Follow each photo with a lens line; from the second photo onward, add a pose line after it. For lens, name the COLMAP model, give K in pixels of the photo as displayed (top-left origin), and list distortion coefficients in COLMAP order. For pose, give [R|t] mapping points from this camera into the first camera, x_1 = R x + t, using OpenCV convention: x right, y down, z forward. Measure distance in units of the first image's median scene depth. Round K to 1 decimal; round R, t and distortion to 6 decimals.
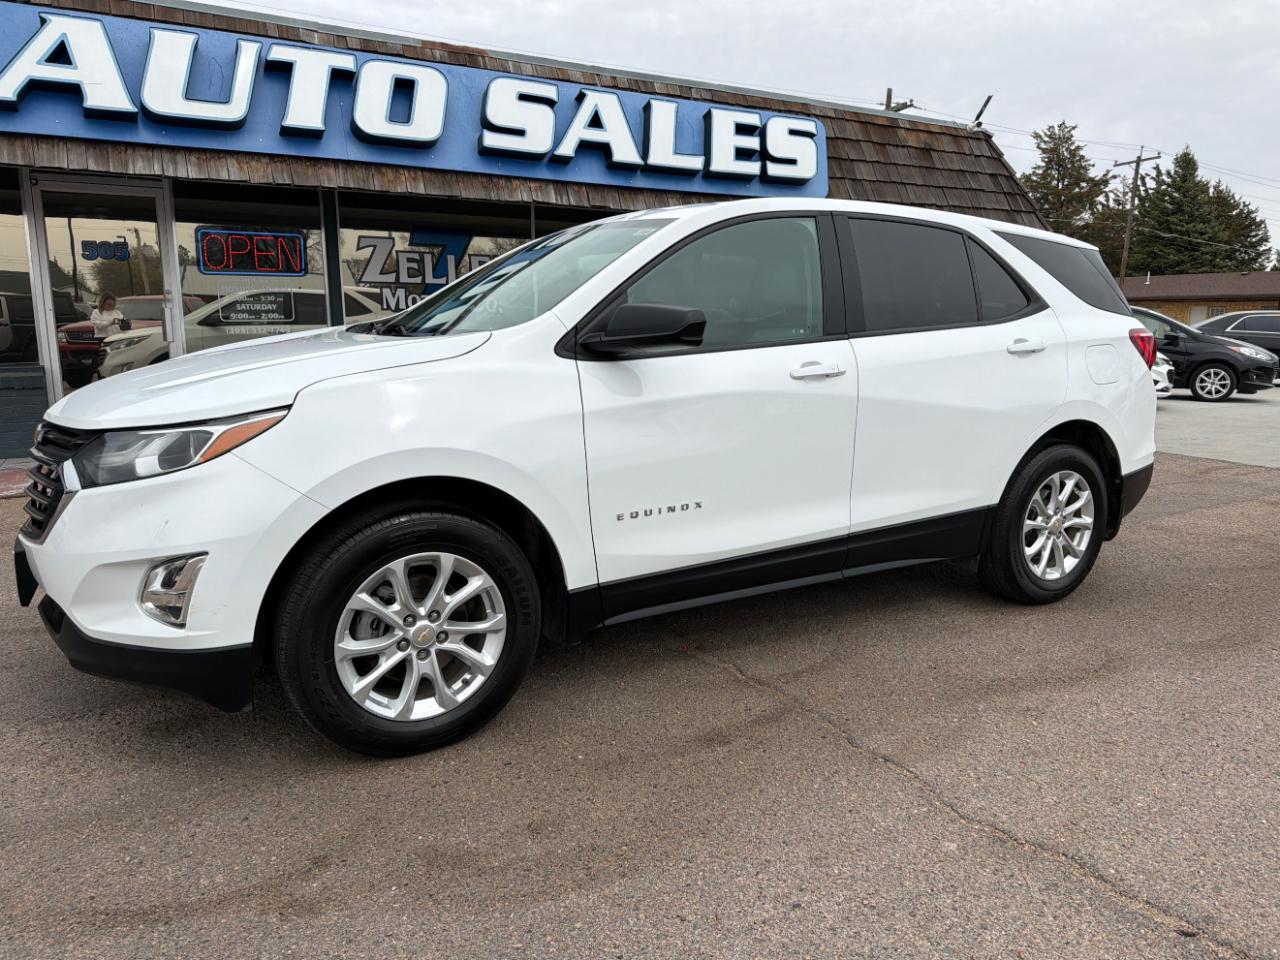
lens RADIAL K [[891.0, 0, 647.0], [0, 891.0, 482.0], [0, 0, 1]] dist [0.077416, -0.112215]
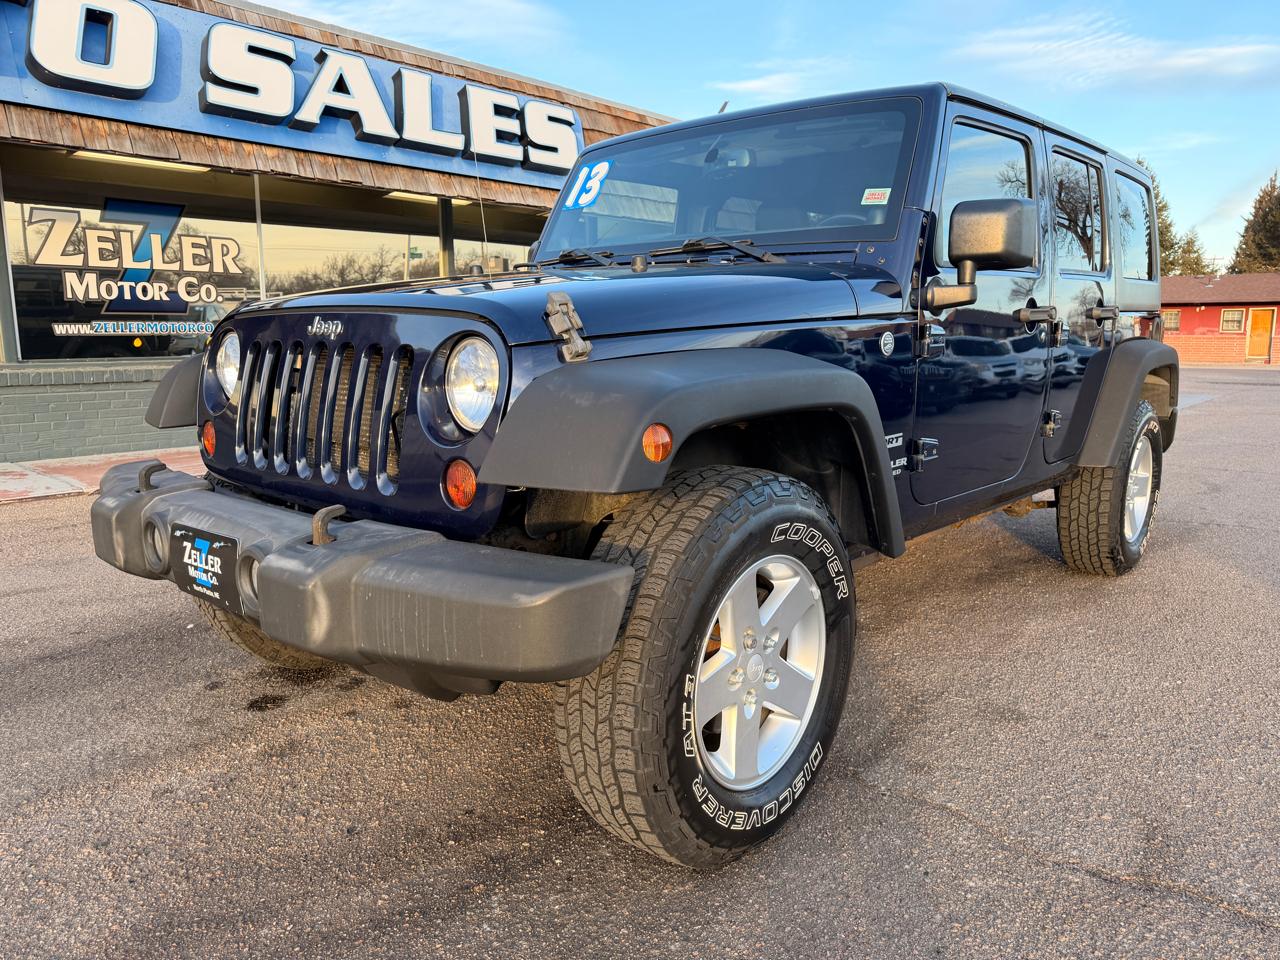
lens RADIAL K [[897.8, 0, 643.0], [0, 897.8, 481.2], [0, 0, 1]] dist [-0.008477, -0.000245]
pose [[0.947494, -0.050889, 0.315697, -0.069321], [0.053817, 0.998551, -0.000557, -0.000670], [-0.315211, 0.017517, 0.948860, 0.083217]]
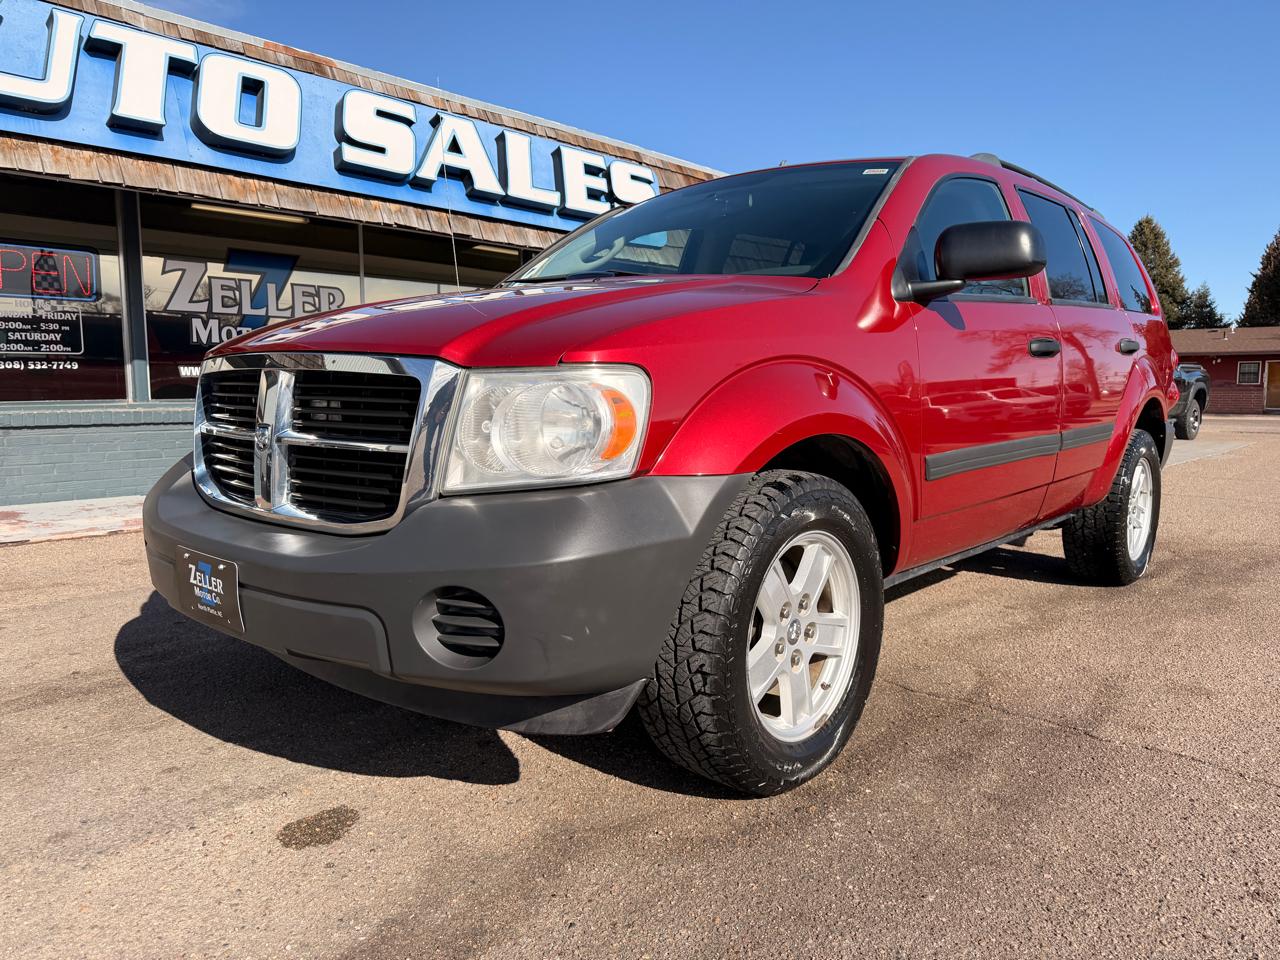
lens RADIAL K [[895.2, 0, 639.8], [0, 895.2, 482.9], [0, 0, 1]] dist [0.000550, -0.009252]
pose [[0.950967, -0.032492, 0.307580, -0.162860], [0.053582, 0.996737, -0.060372, 0.016263], [-0.304614, 0.073893, 0.949605, 0.072796]]
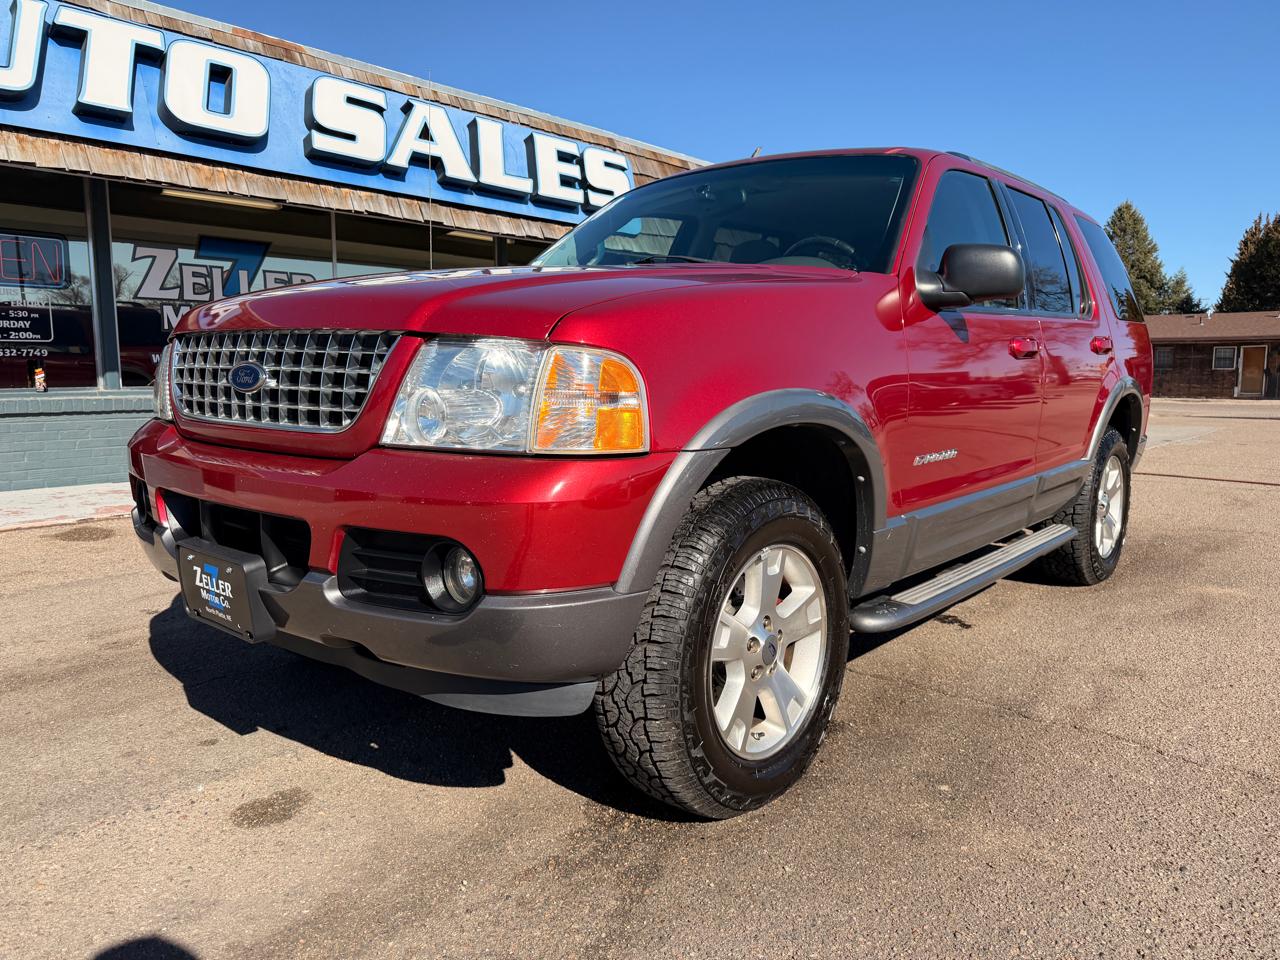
lens RADIAL K [[896.5, 0, 638.0], [0, 896.5, 481.1], [0, 0, 1]] dist [-0.004252, -0.004696]
pose [[0.945843, -0.038766, 0.322301, -0.154283], [0.056041, 0.997437, -0.044491, 0.015455], [-0.319750, 0.060143, 0.945591, 0.060564]]
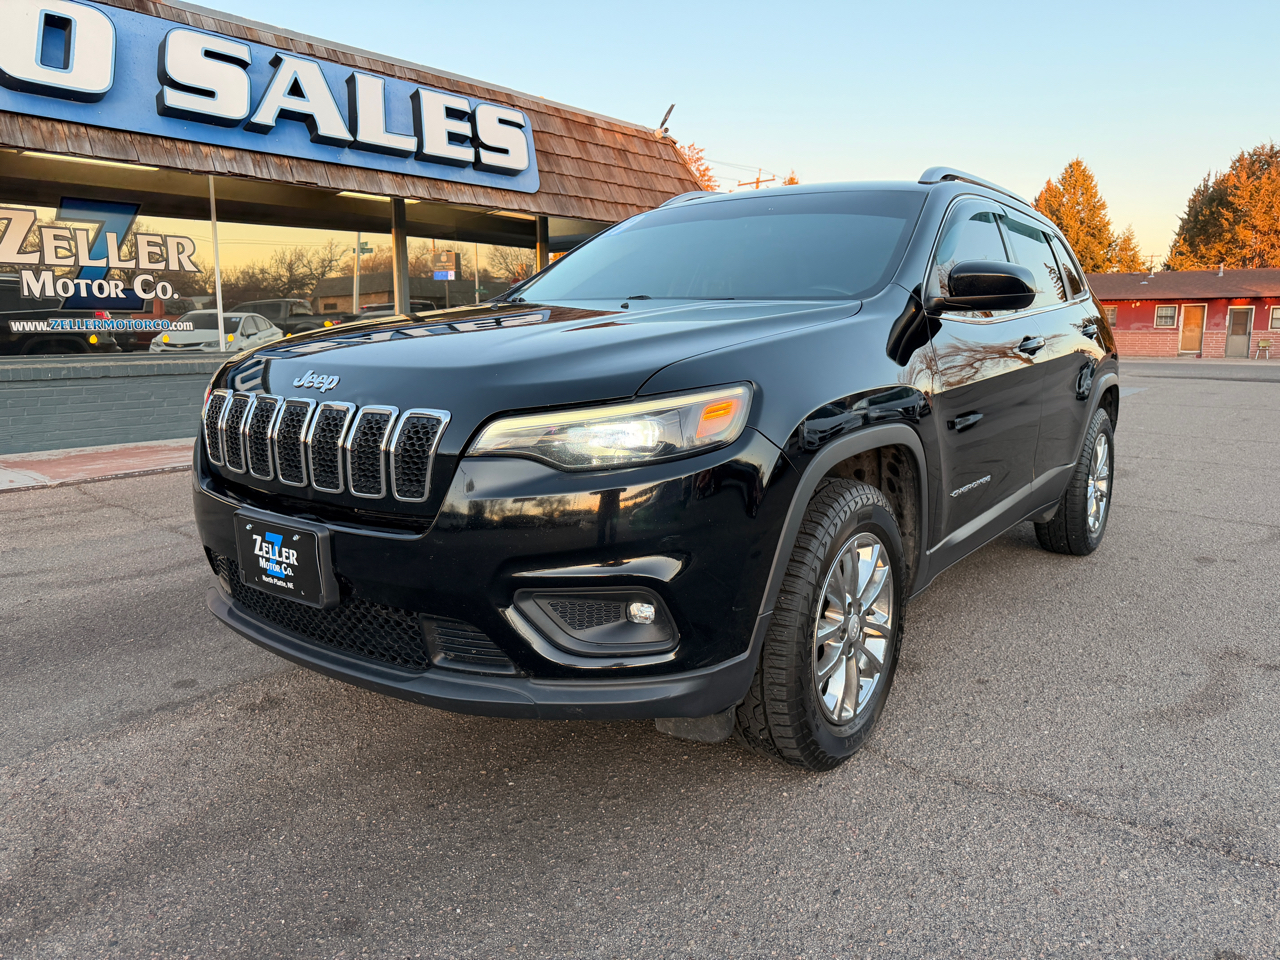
lens RADIAL K [[899.9, 0, 640.0], [0, 899.9, 480.0], [0, 0, 1]] dist [-0.013378, 0.002279]
pose [[0.931428, -0.059602, 0.359012, -0.077193], [0.061606, 0.998083, 0.005867, 0.004626], [-0.358674, 0.016652, 0.933314, 0.044250]]
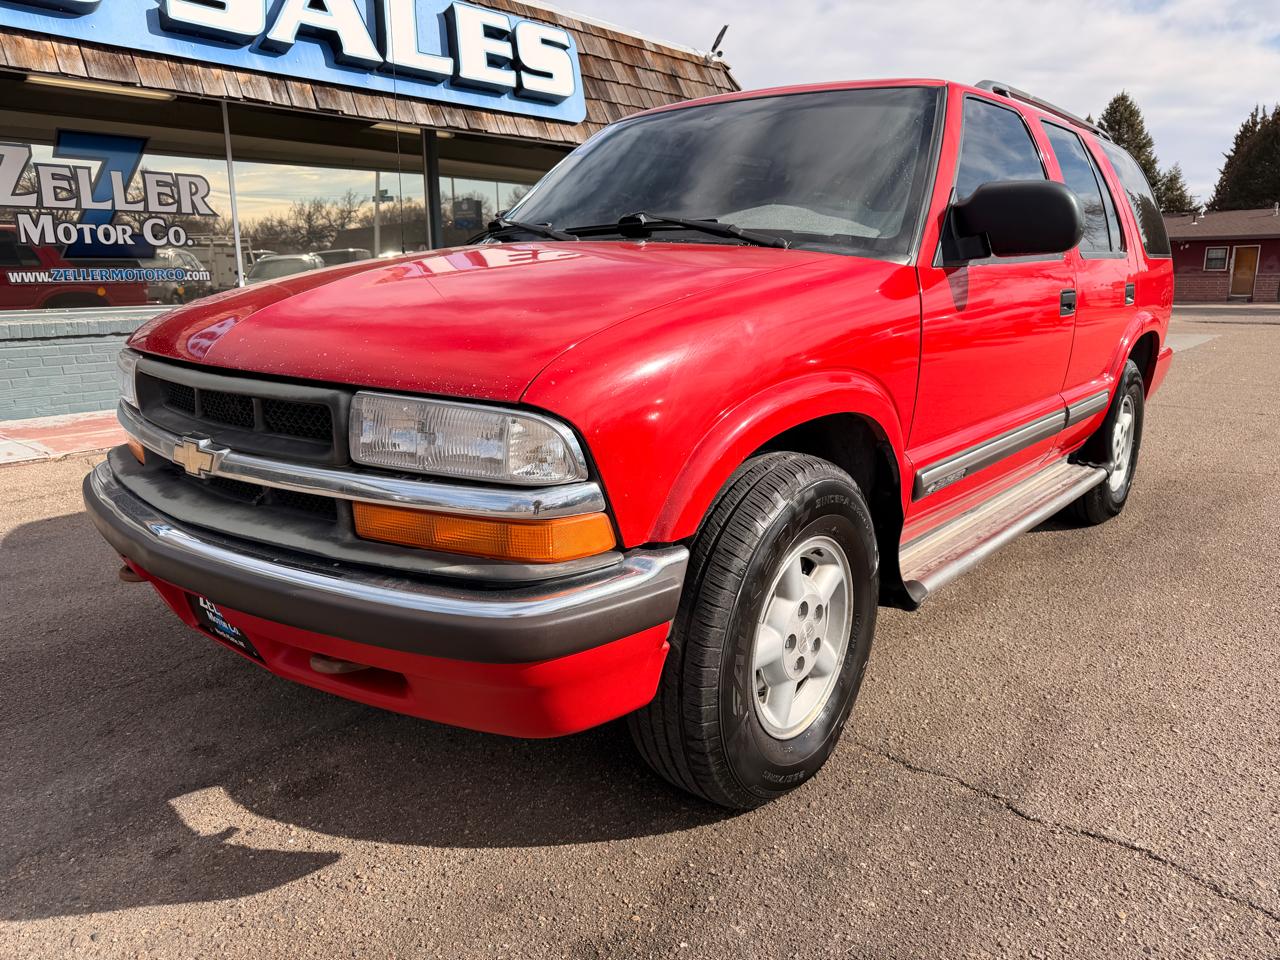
lens RADIAL K [[898.2, 0, 642.6], [0, 898.2, 476.5], [0, 0, 1]] dist [-0.011510, 0.001882]
pose [[0.938165, -0.083059, 0.336077, -0.082663], [0.068300, 0.996119, 0.055523, -0.009122], [-0.339384, -0.029136, 0.940197, 0.144173]]
